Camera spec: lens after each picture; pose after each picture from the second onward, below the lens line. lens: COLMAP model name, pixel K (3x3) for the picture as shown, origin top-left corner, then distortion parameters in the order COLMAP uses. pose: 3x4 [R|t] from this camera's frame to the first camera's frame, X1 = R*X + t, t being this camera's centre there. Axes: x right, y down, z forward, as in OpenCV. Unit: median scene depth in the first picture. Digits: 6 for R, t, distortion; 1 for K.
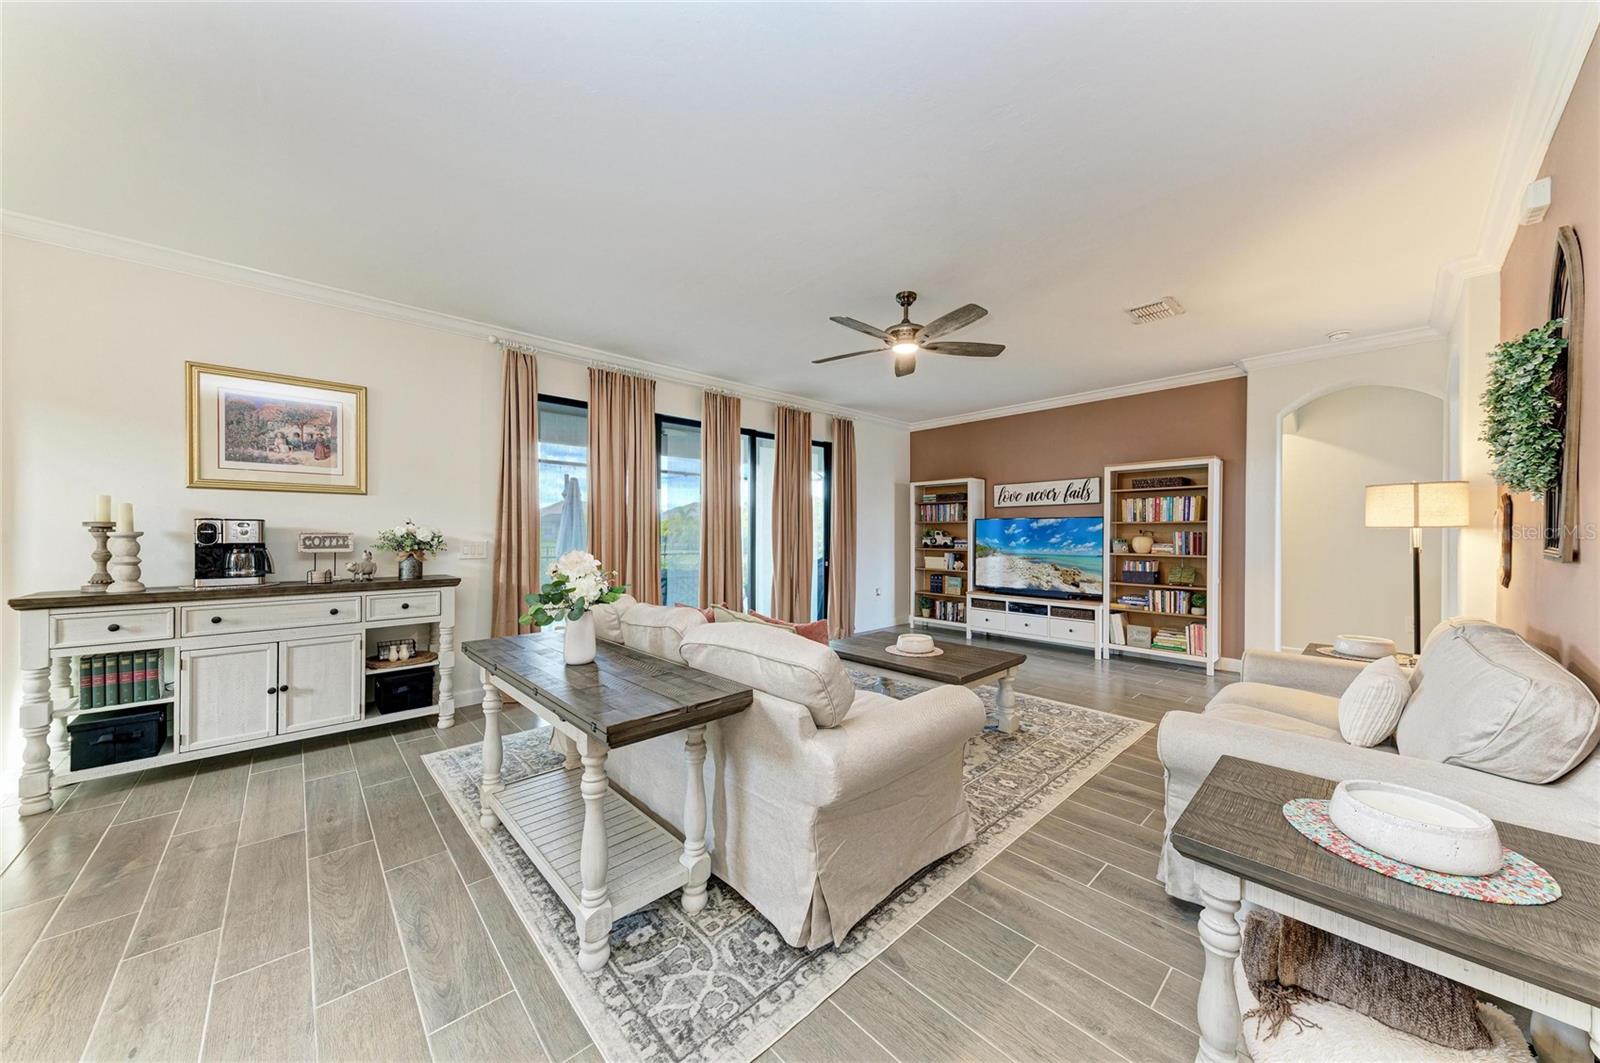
lens RADIAL K [[546.7, 0, 800.2], [0, 546.7, 538.1], [0, 0, 1]] dist [0.015665, -0.002015]
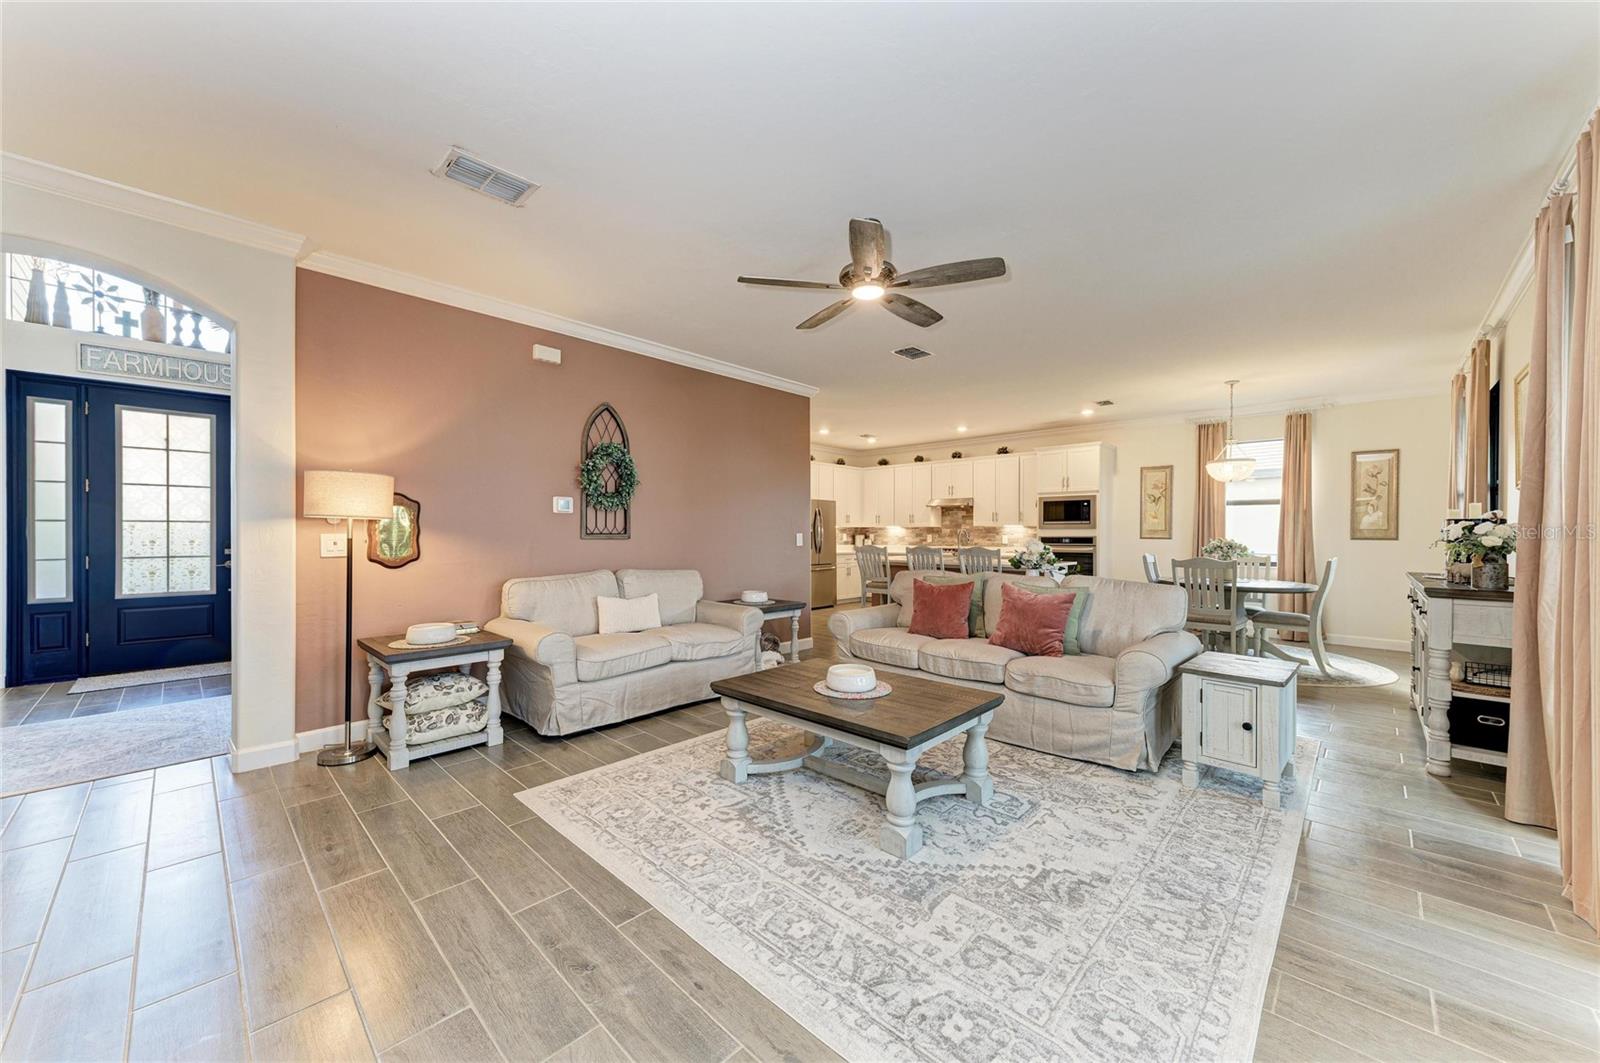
lens RADIAL K [[577.9, 0, 807.4], [0, 577.9, 539.4], [0, 0, 1]] dist [0.011791, -0.000205]
pose [[-0.997814, -0.003640, -0.065987, 0.216450], [-0.004910, 0.999806, 0.019087, -0.003785], [0.065905, 0.019369, -0.997638, 1.199500]]
